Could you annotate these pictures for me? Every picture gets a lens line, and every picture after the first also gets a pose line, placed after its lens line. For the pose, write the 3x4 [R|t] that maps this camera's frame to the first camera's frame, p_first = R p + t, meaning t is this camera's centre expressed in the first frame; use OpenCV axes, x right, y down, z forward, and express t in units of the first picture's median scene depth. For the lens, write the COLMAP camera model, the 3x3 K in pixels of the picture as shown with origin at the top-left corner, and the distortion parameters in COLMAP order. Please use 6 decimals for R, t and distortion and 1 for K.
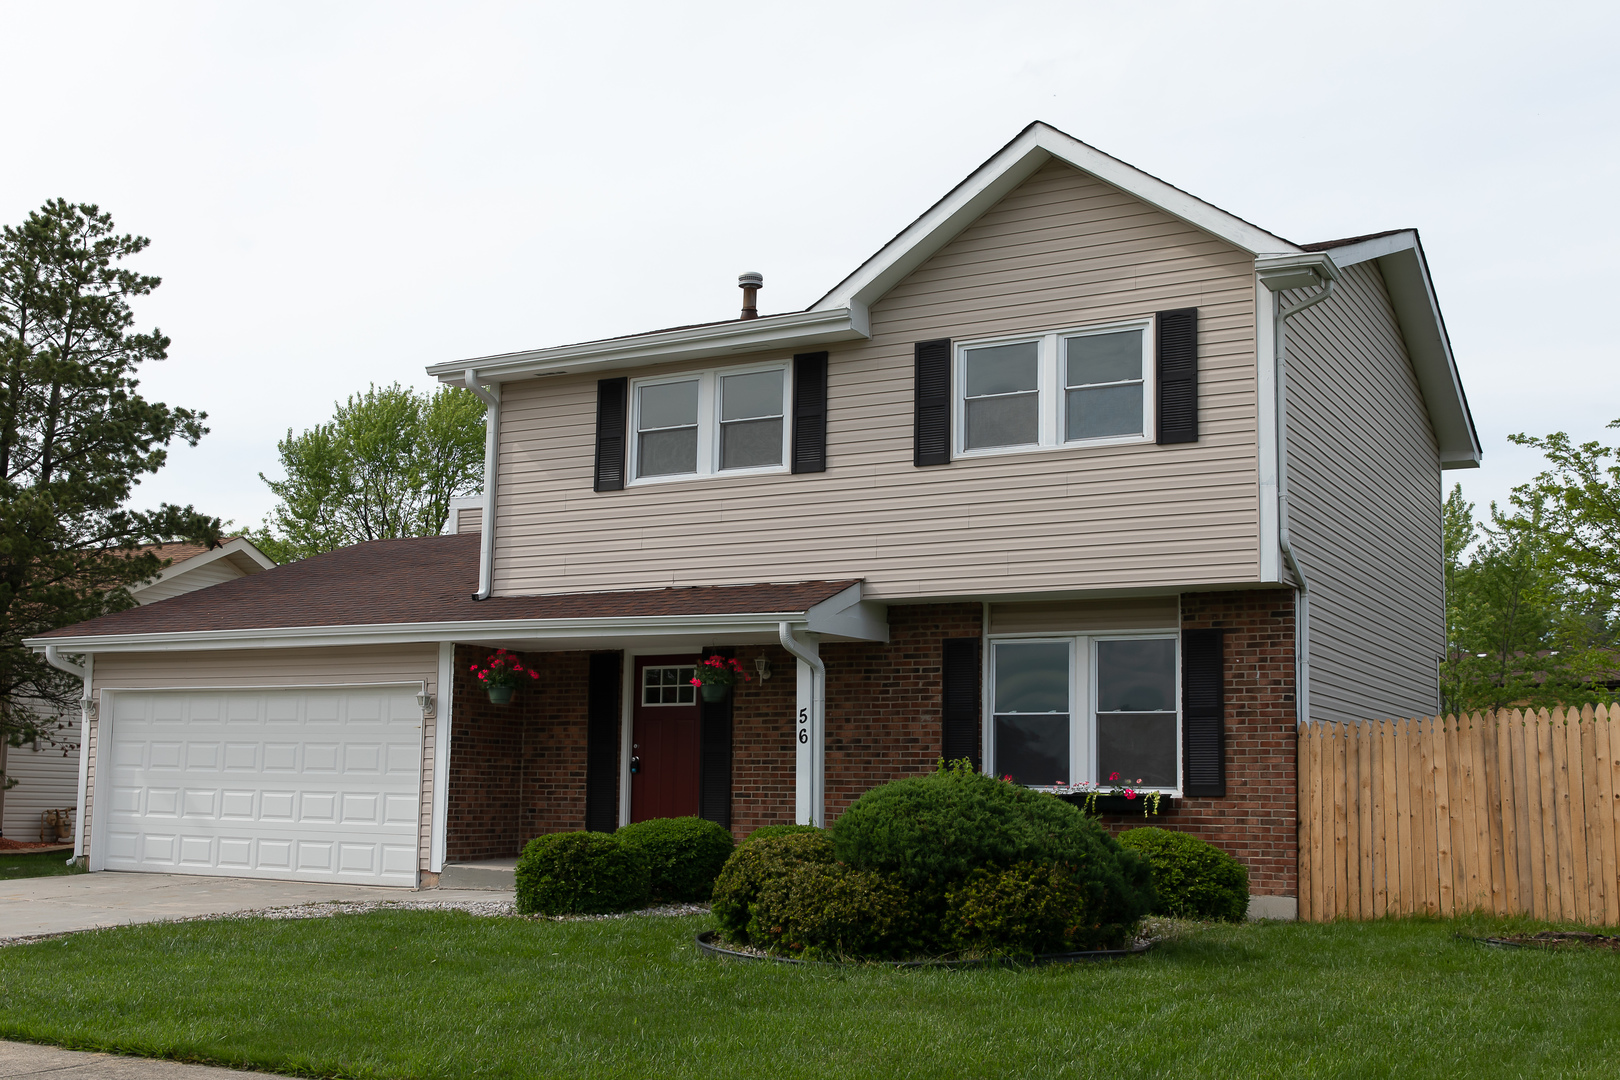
lens RADIAL K [[1558.7, 0, 810.9], [0, 1558.7, 540.7], [0, 0, 1]] dist [-0.010108, 0.000000]
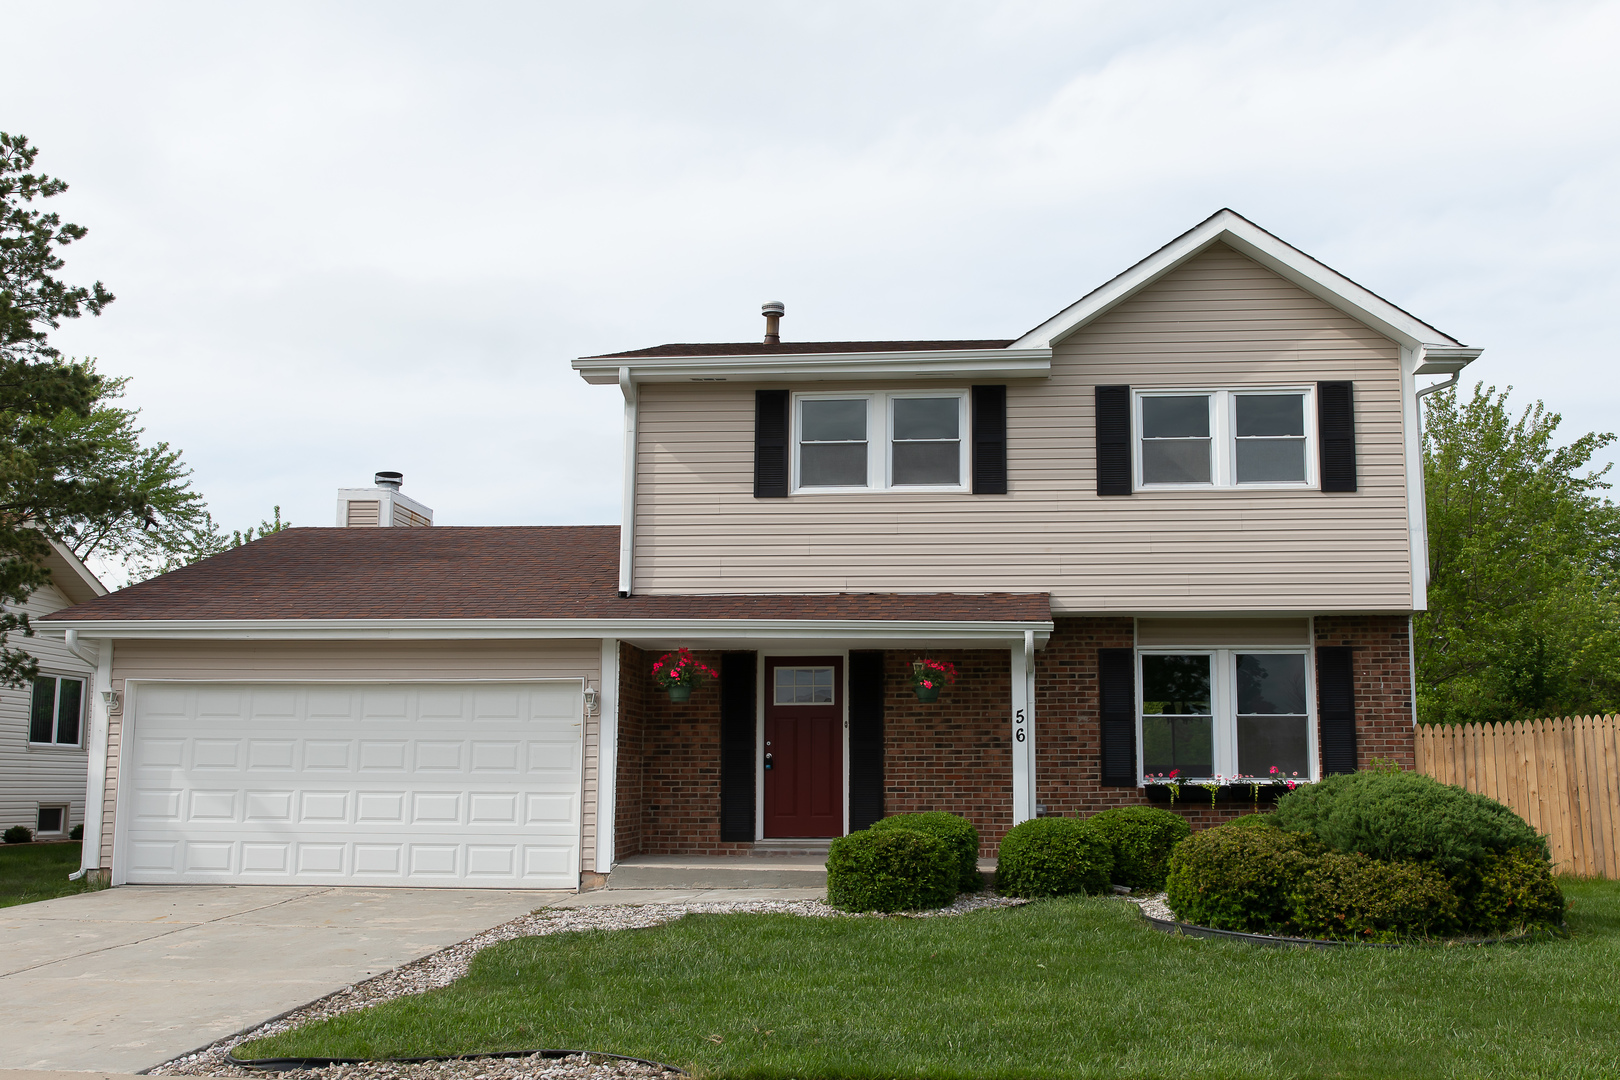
lens RADIAL K [[1332.0, 0, 810.1], [0, 1332.0, 539.6], [0, 0, 1]] dist [-0.006286, 0.007632]
pose [[0.925396, 0.055690, 0.374888, -0.479520], [-0.049821, 0.998437, -0.025338, 0.018933], [-0.375713, 0.004771, 0.926724, 0.183275]]
